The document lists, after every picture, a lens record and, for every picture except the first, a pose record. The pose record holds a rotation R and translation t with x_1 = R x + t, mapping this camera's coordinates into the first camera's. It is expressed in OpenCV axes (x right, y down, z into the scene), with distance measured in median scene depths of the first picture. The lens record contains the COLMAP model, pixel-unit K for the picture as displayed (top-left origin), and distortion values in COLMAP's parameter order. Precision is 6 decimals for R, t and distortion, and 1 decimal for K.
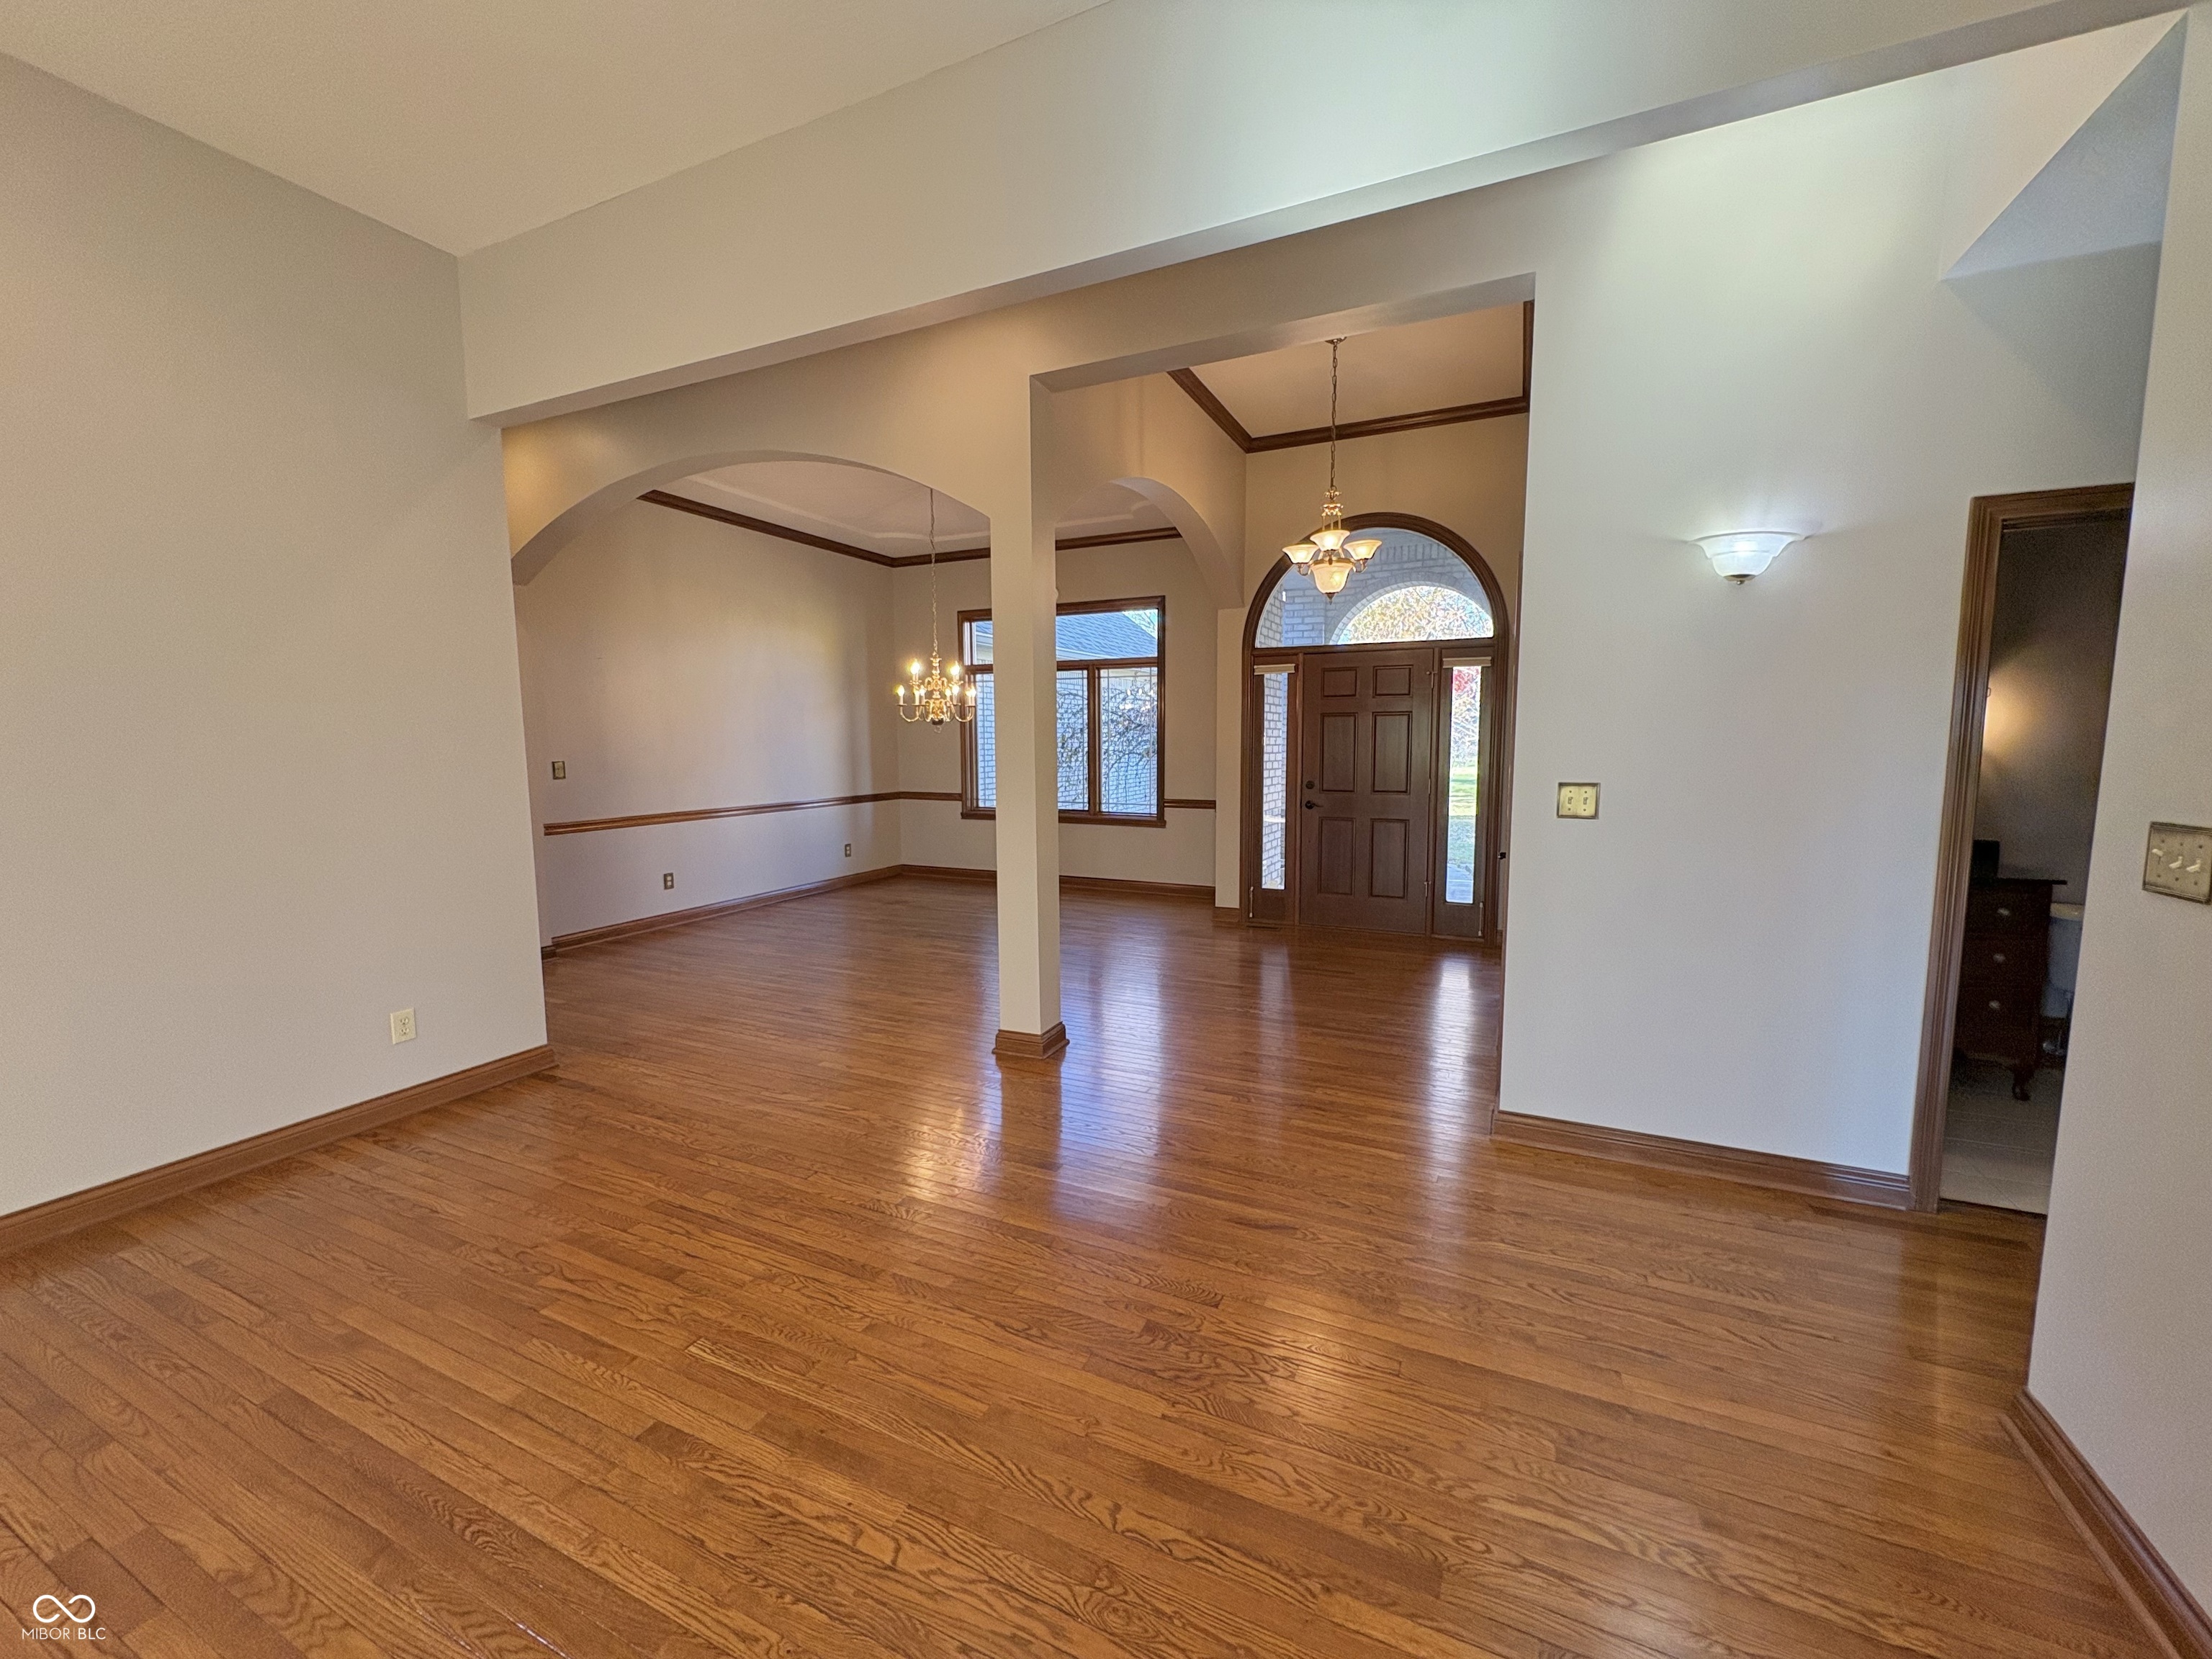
lens RADIAL K [[874.7, 0, 1110.8], [0, 874.7, 838.1], [0, 0, 1]] dist [-0.008830, 0.000296]
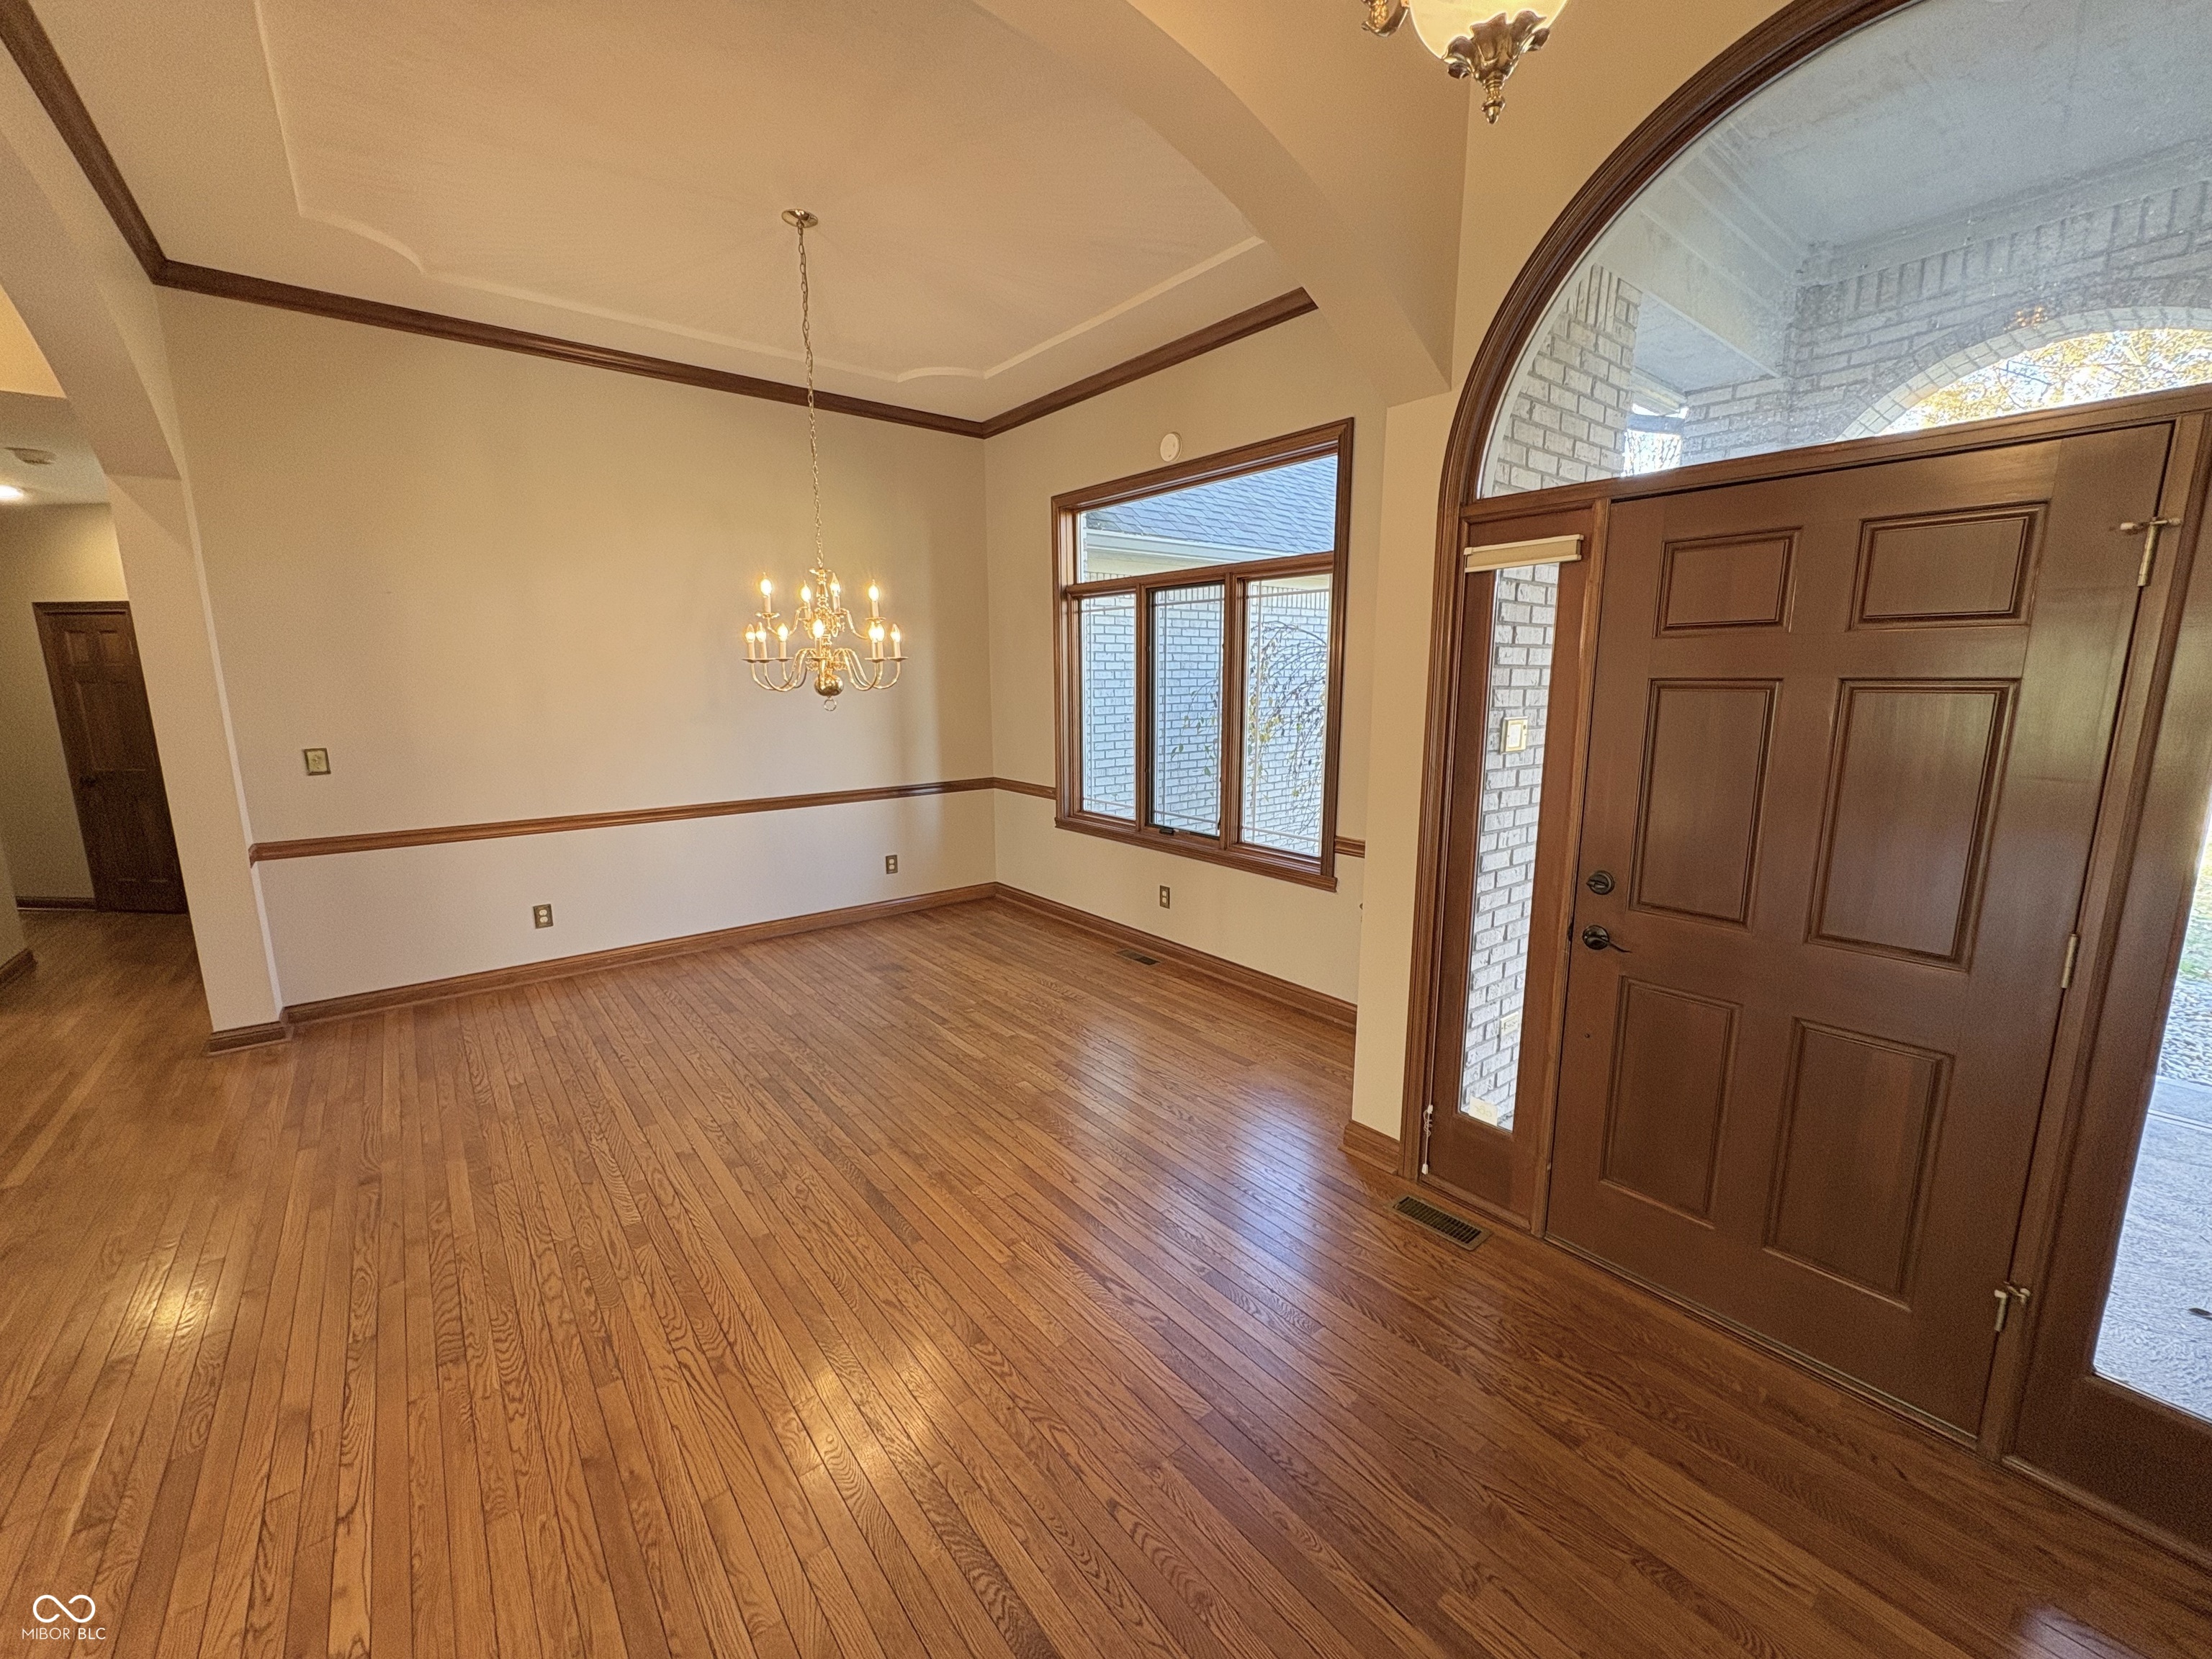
lens RADIAL K [[874.7, 0, 1107.6], [0, 874.7, 830.7], [0, 0, 1]] dist [-0.008830, 0.000296]
pose [[0.899034, 0.080480, -0.430420, 0.162167], [-0.052659, 0.995702, 0.076186, -0.080125], [0.434702, -0.045829, 0.899408, 0.490103]]
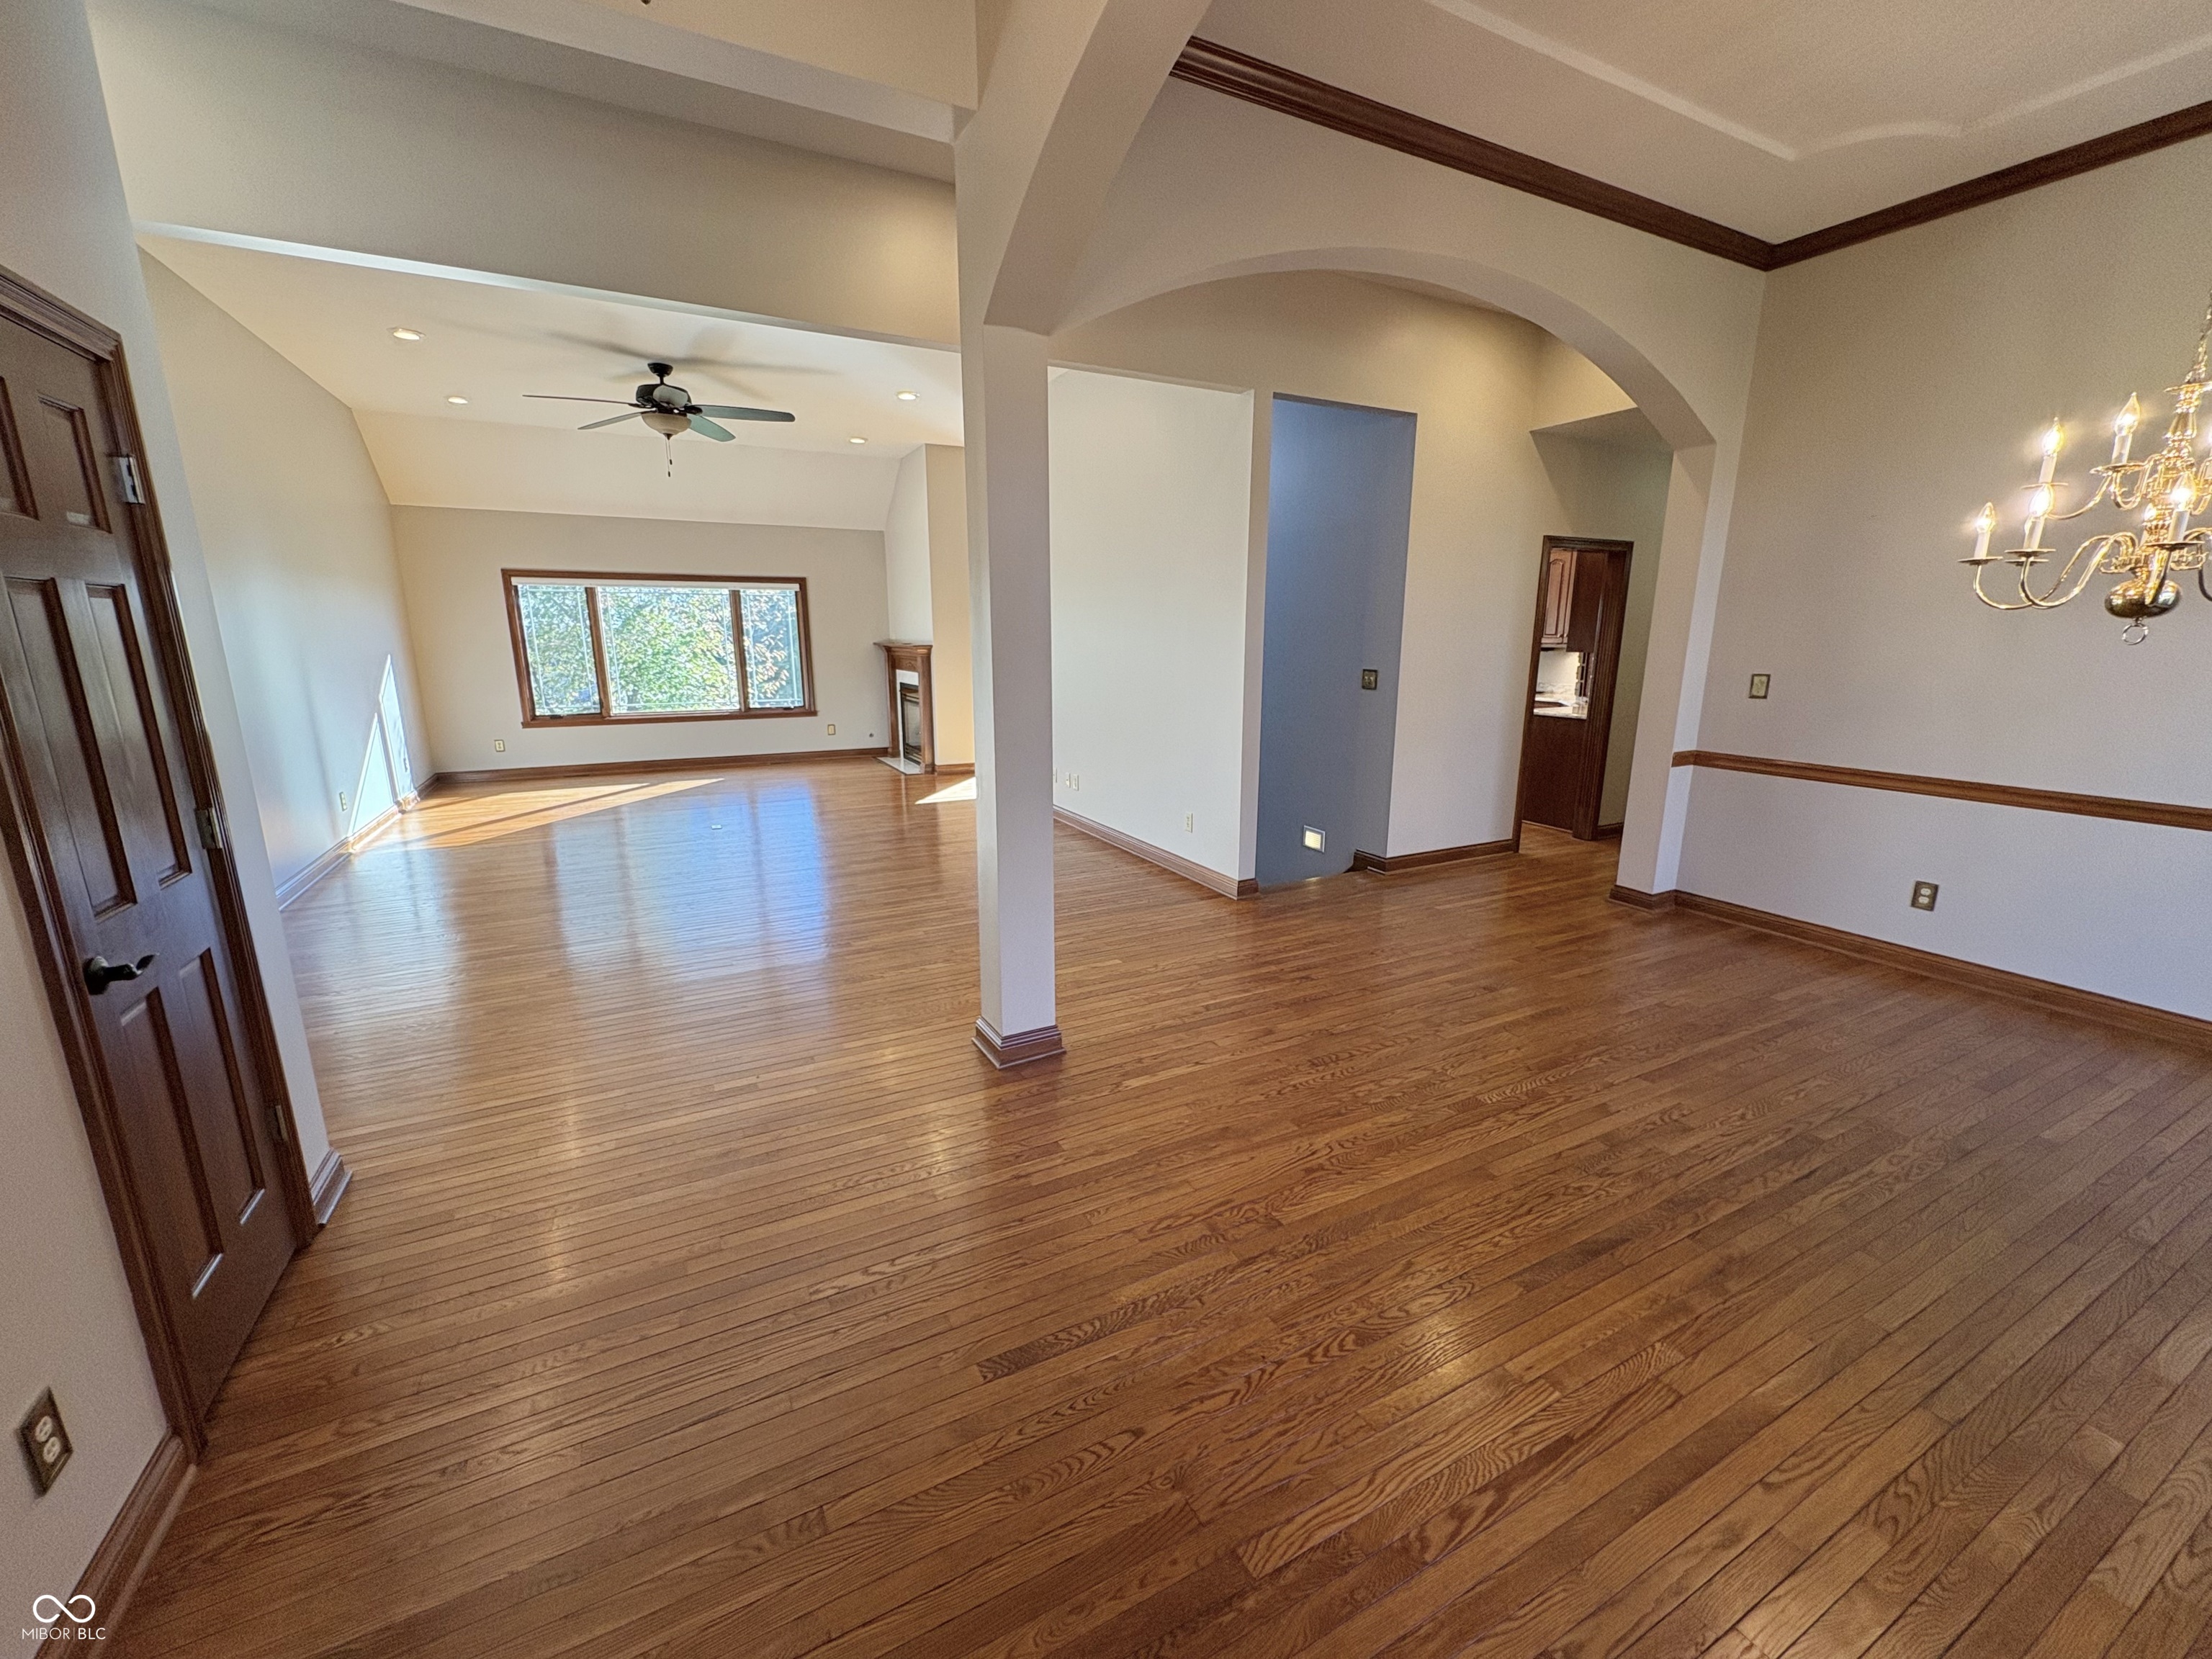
lens RADIAL K [[874.7, 0, 1103.8], [0, 874.7, 833.2], [0, 0, 1]] dist [-0.008830, 0.000296]
pose [[-0.610469, 0.183596, -0.770468, 0.223916], [-0.087548, 0.951161, 0.296020, -0.095718], [0.787187, 0.248164, -0.564580, 0.753826]]
